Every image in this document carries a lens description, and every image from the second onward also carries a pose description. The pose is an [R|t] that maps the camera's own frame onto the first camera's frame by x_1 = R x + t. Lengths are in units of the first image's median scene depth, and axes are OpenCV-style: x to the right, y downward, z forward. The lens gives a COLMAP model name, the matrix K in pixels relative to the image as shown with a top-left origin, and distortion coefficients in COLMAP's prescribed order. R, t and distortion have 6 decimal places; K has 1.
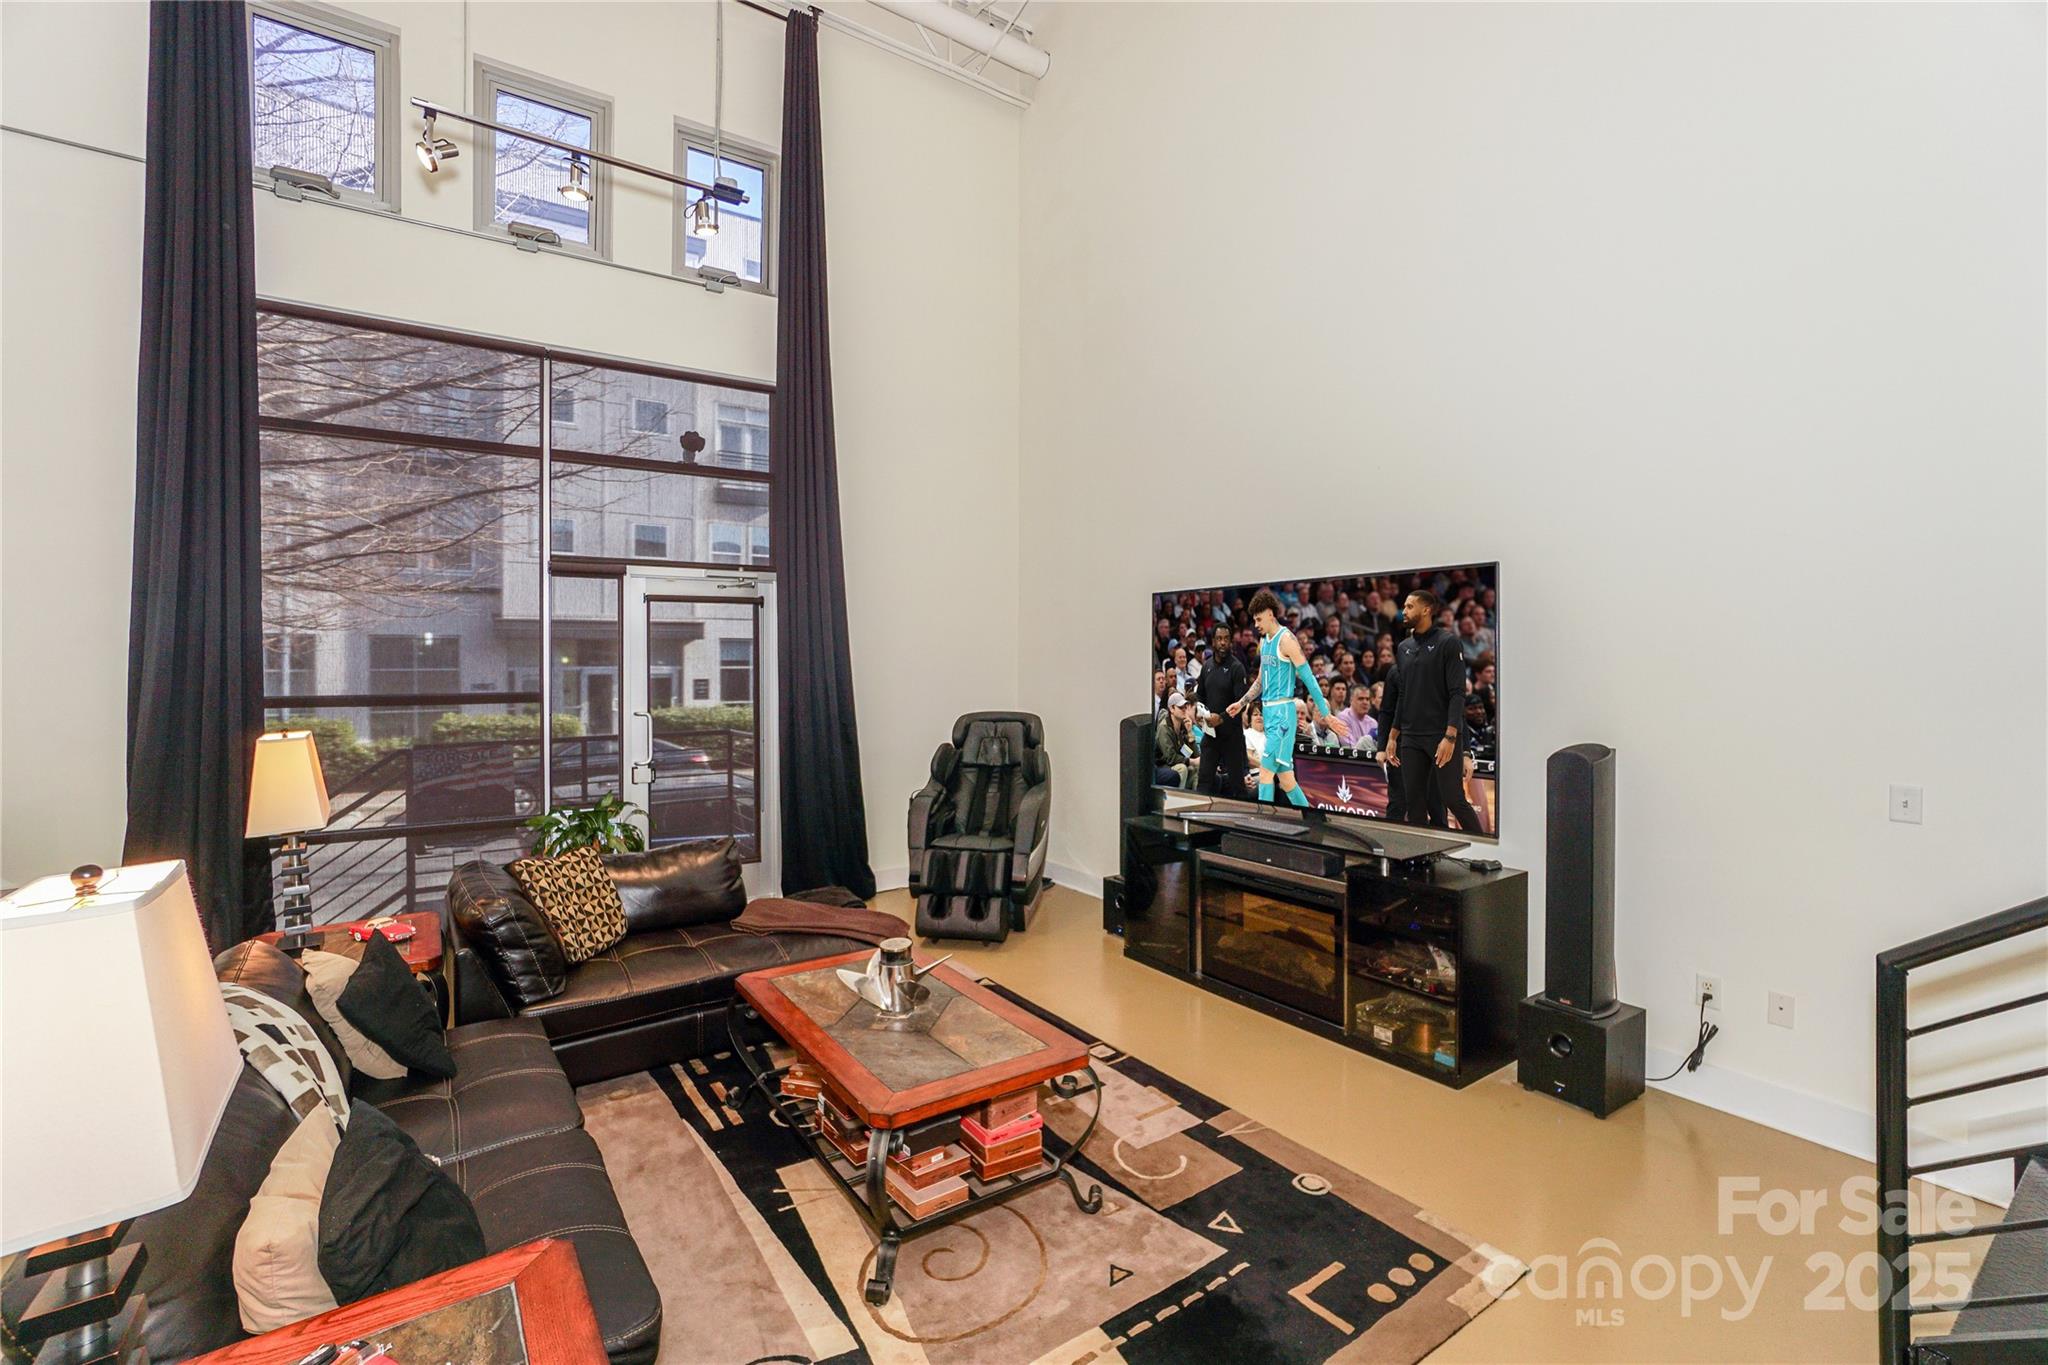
lens RADIAL K [[893.7, 0, 1020.4], [0, 893.7, 672.5], [0, 0, 1]] dist [-0.000602, -0.000046]
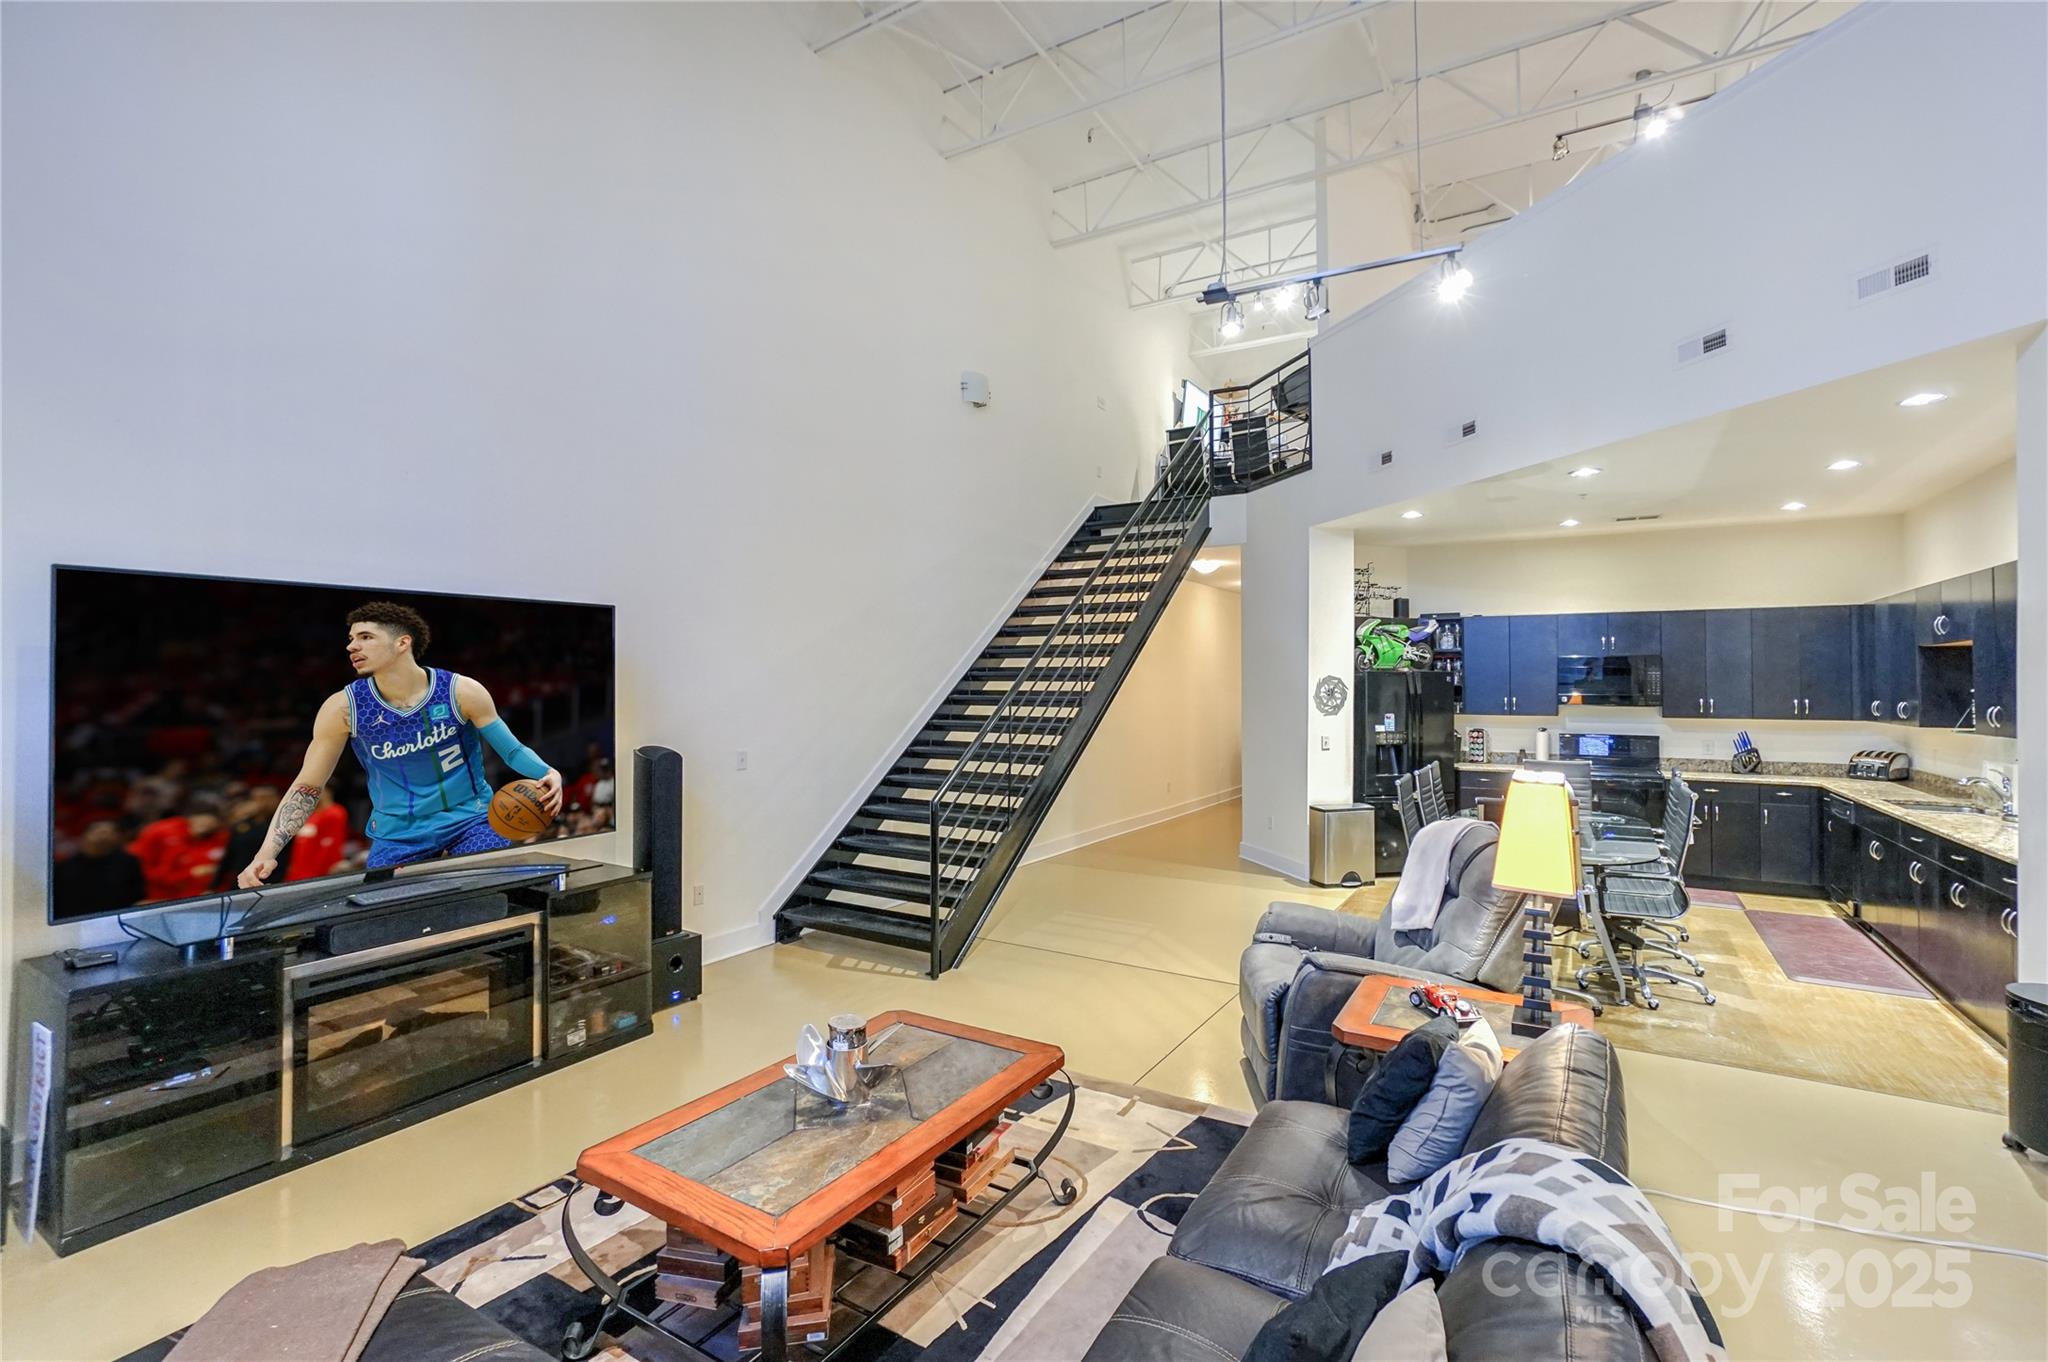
lens RADIAL K [[899.5, 0, 1024.7], [0, 899.5, 671.1], [0, 0, 1]] dist [-0.015758, -0.000516]
pose [[-0.420080, 0.018543, 0.907298, -0.985214], [0.003817, 0.999818, -0.018666, -0.006774], [-0.907479, -0.004378, -0.420075, 1.213776]]
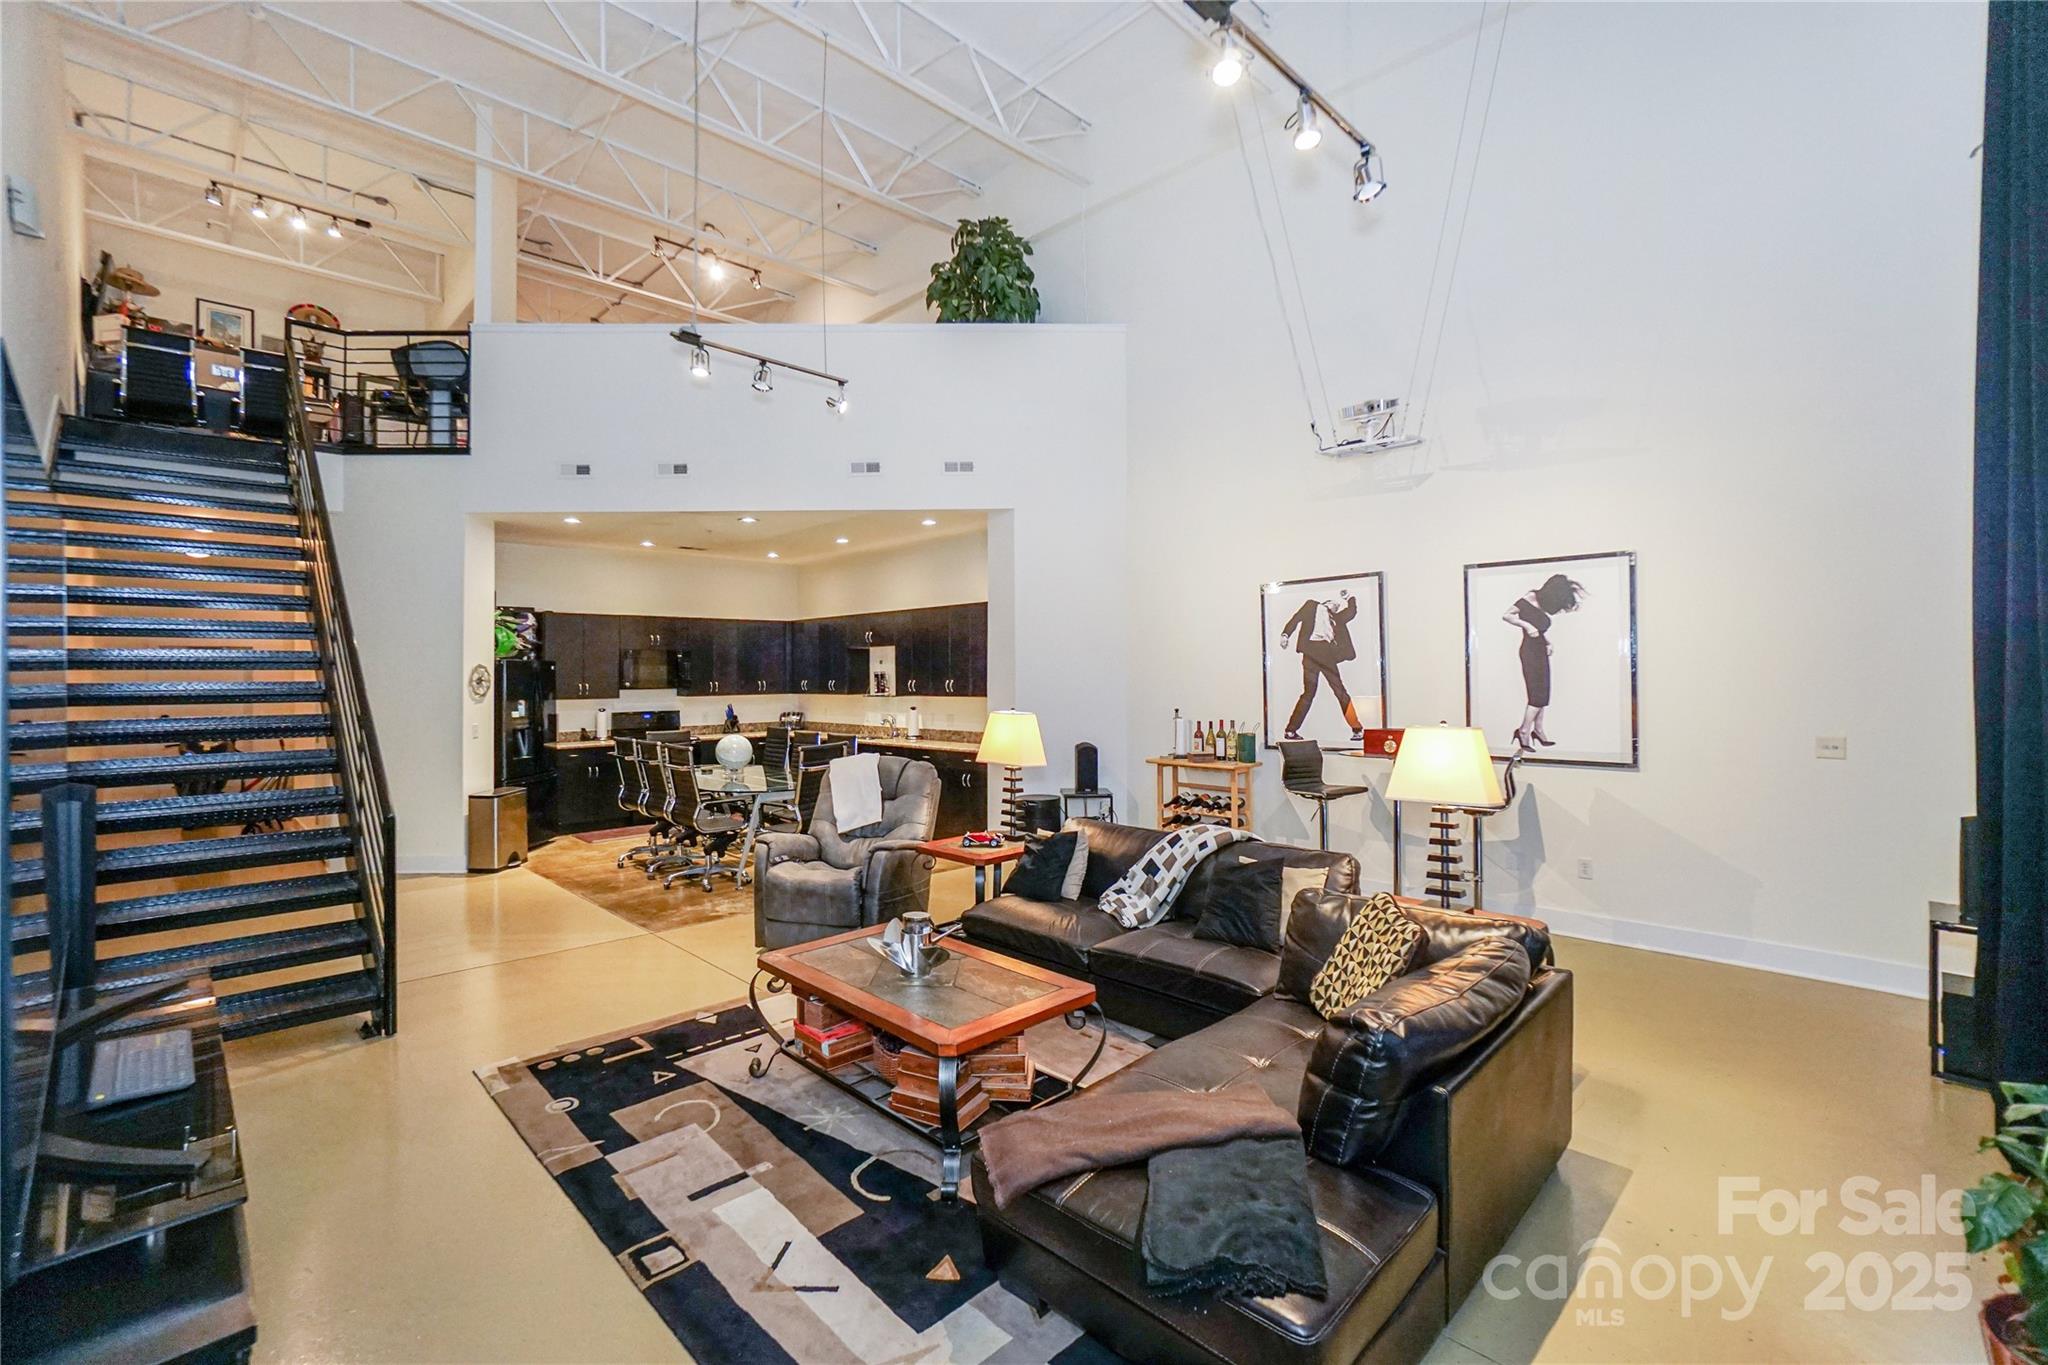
lens RADIAL K [[889.1, 0, 1005.1], [0, 889.1, 674.2], [0, 0, 1]] dist [-0.000913, 0.000144]
pose [[-0.987963, 0.014103, -0.154047, -0.080157], [0.013500, 0.999897, 0.004961, -0.001797], [0.154101, 0.002822, -0.988051, 2.137715]]
